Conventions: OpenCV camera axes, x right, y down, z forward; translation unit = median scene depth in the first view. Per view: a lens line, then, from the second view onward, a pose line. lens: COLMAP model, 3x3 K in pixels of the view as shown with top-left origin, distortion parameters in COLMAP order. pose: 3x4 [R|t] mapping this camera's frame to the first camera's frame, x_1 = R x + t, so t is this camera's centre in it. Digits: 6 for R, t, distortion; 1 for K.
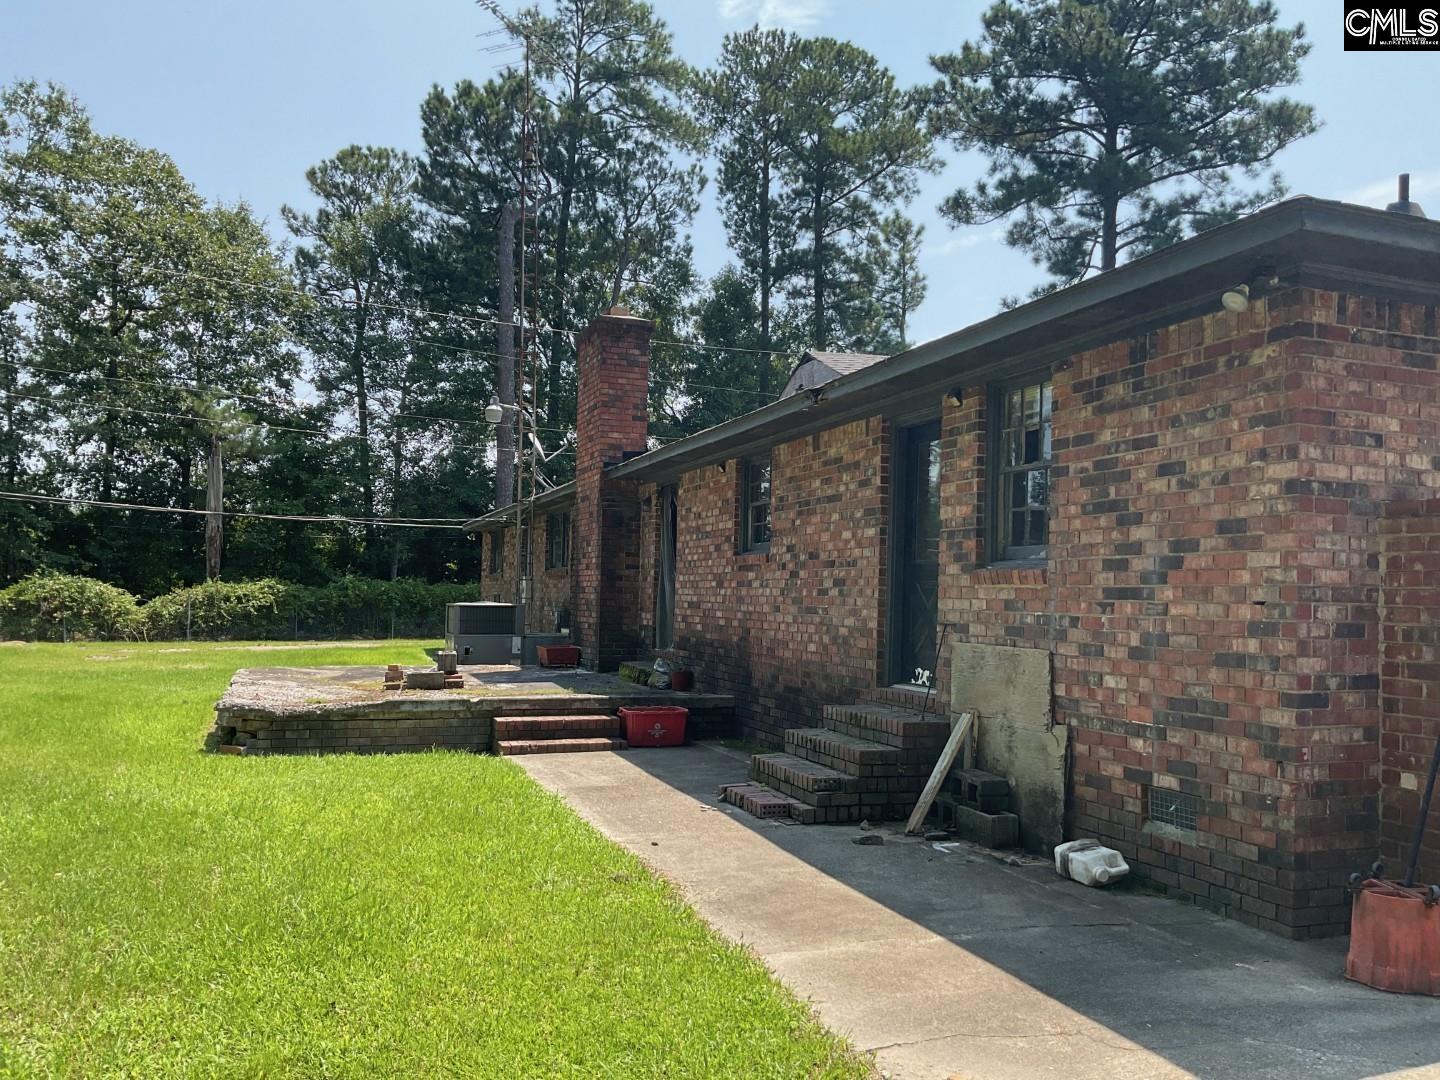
lens RADIAL K [[1201.6, 0, 720.0], [0, 1201.6, 540.0], [0, 0, 1]] dist [0.086494, -0.181360]
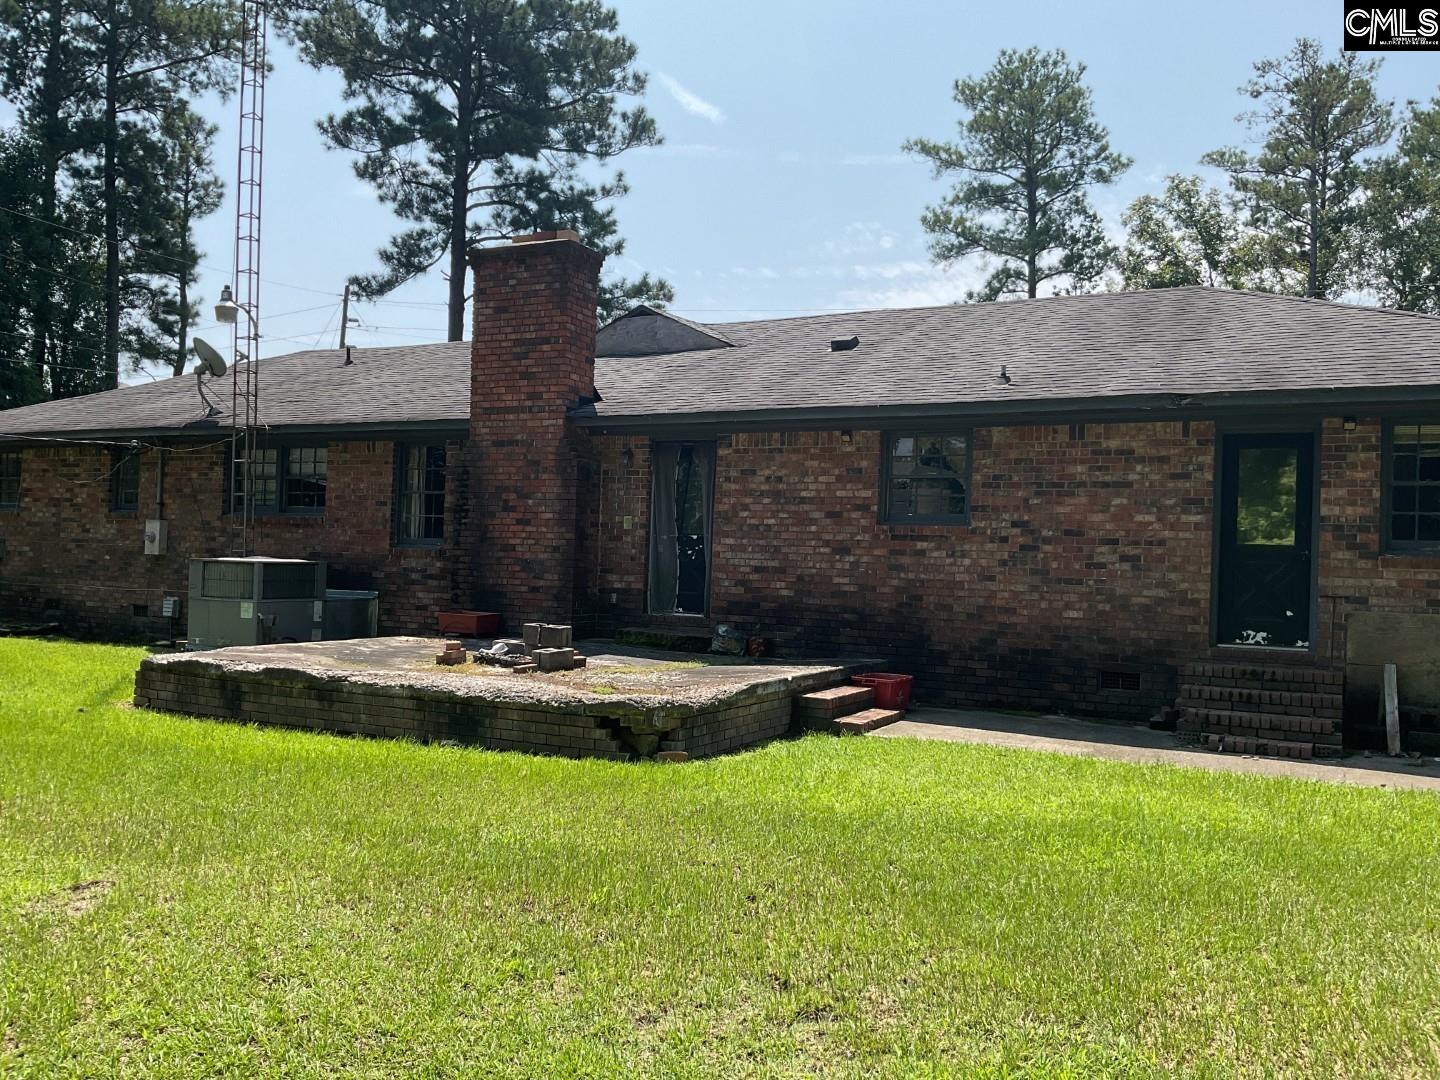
lens RADIAL K [[1201.6, 0, 720.0], [0, 1201.6, 540.0], [0, 0, 1]] dist [0.086494, -0.181360]
pose [[0.727062, 0.016792, 0.686366, -0.271328], [-0.050964, 0.998263, 0.029563, 0.000873], [-0.684677, -0.056474, 0.726655, 0.115881]]
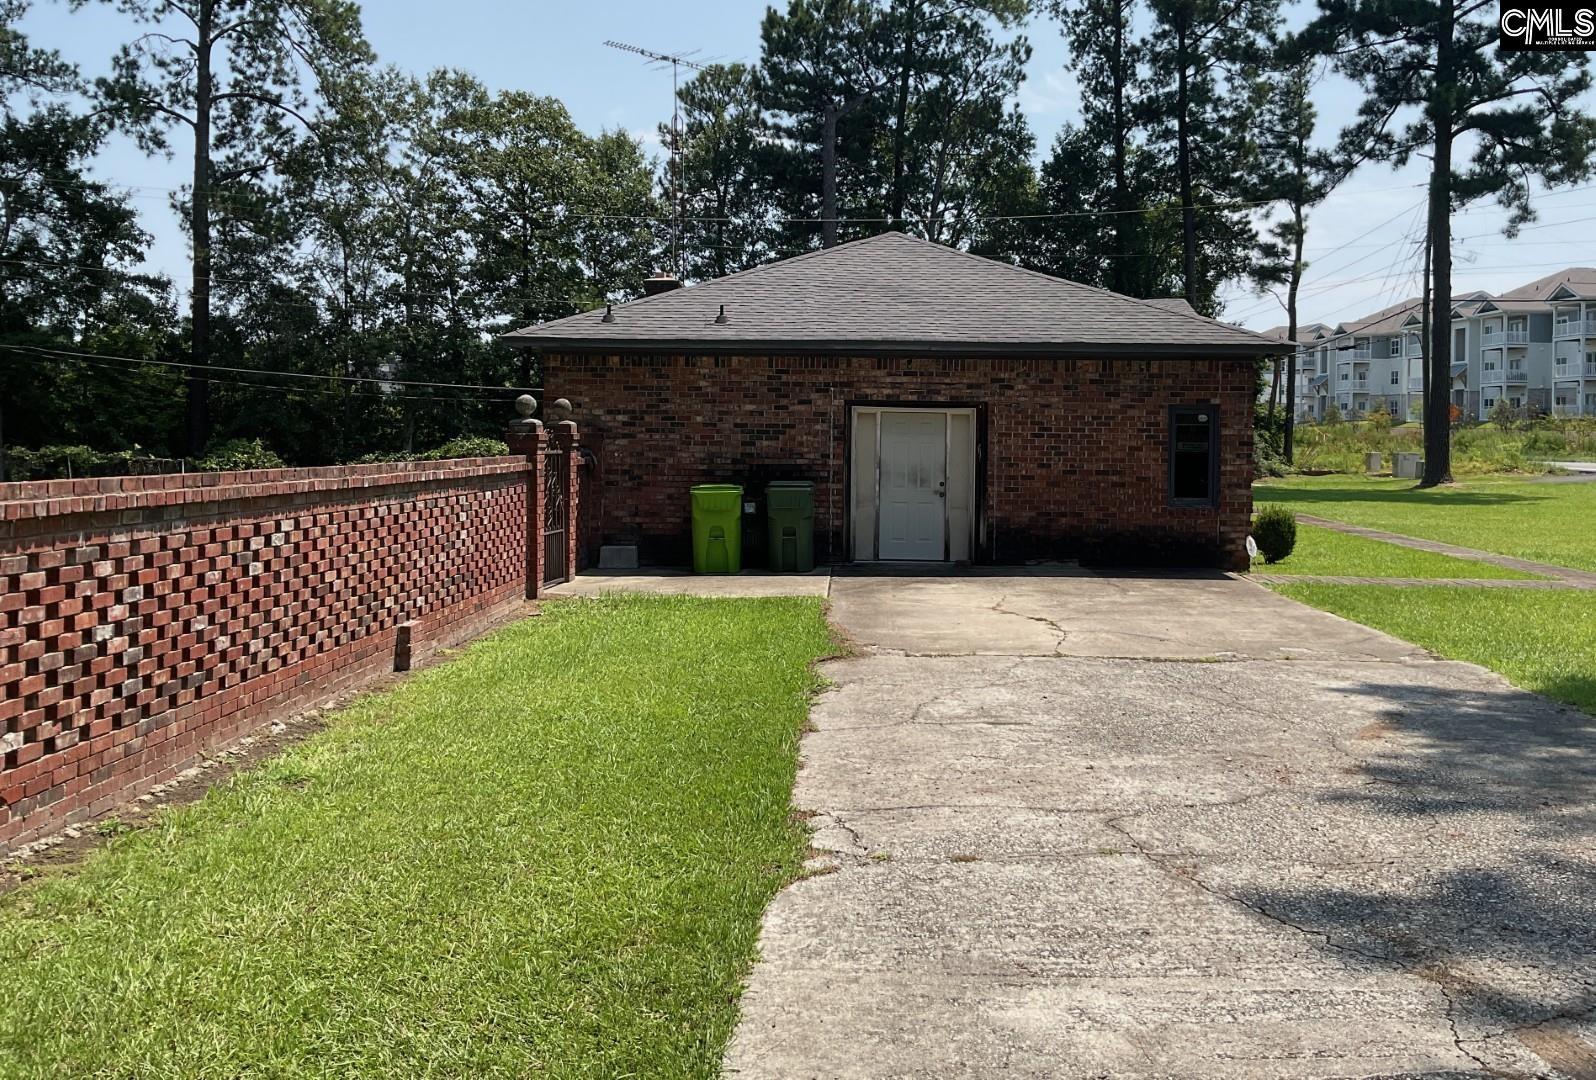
lens RADIAL K [[1420.5, 0, 840.3], [0, 1420.5, 448.9], [0, 0, 1]] dist [0.070973, -0.153713]
pose [[0.927094, 0.001554, -0.374825, 0.373688], [0.020937, 0.998215, 0.055925, -0.035754], [0.374243, -0.059695, 0.925407, -0.279442]]
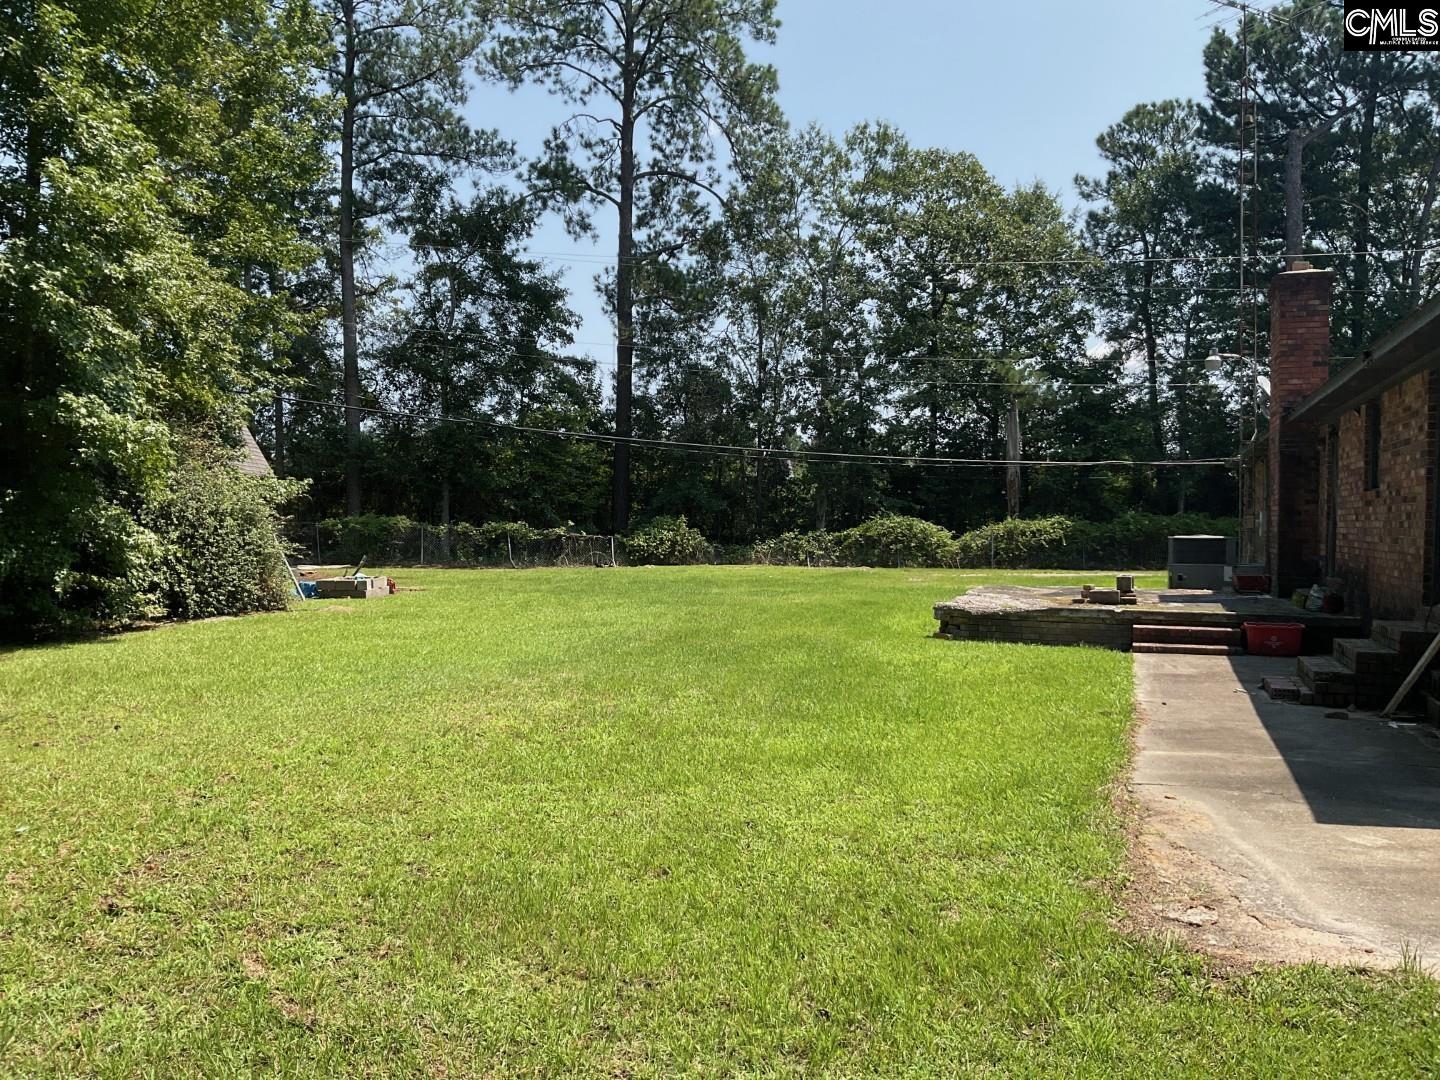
lens RADIAL K [[1201.6, 0, 720.0], [0, 1201.6, 540.0], [0, 0, 1]] dist [0.086494, -0.181360]
pose [[0.780135, -0.002375, -0.625607, 0.084528], [0.036049, 0.998502, 0.041163, -0.003479], [0.624572, -0.054665, 0.779052, -0.083046]]
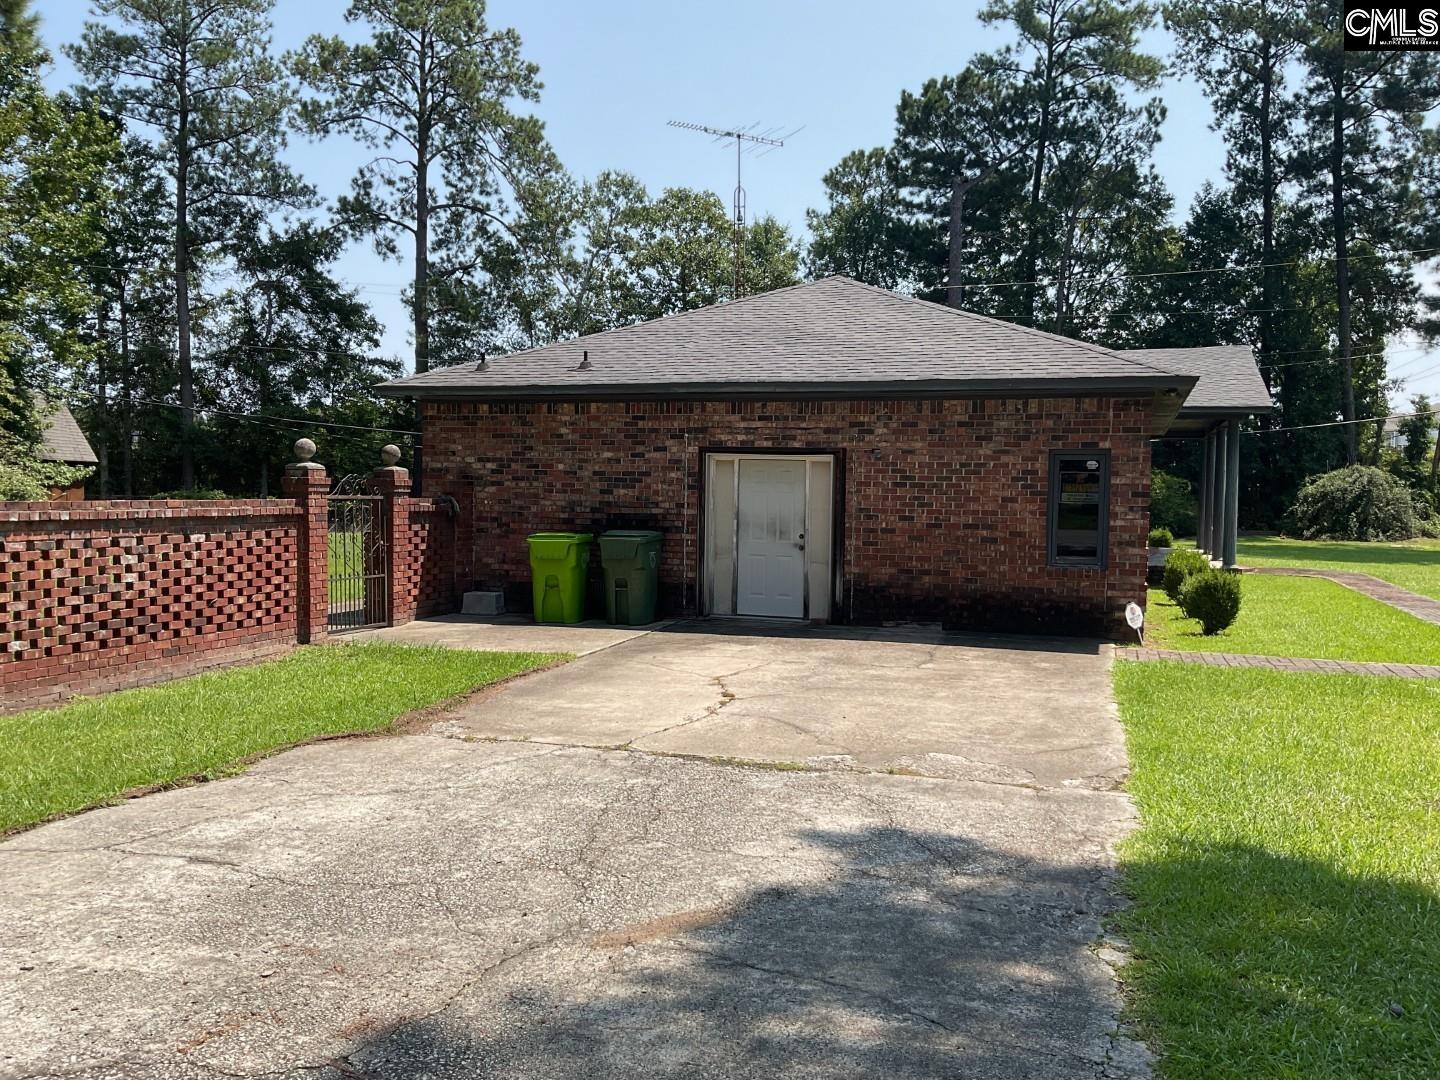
lens RADIAL K [[1201.6, 0, 720.0], [0, 1201.6, 540.0], [0, 0, 1]] dist [0.086494, -0.181360]
pose [[0.775722, 0.026831, -0.630504, 0.455348], [0.027357, 0.996727, 0.076073, -0.023187], [0.630481, -0.076261, 0.772449, -0.110656]]
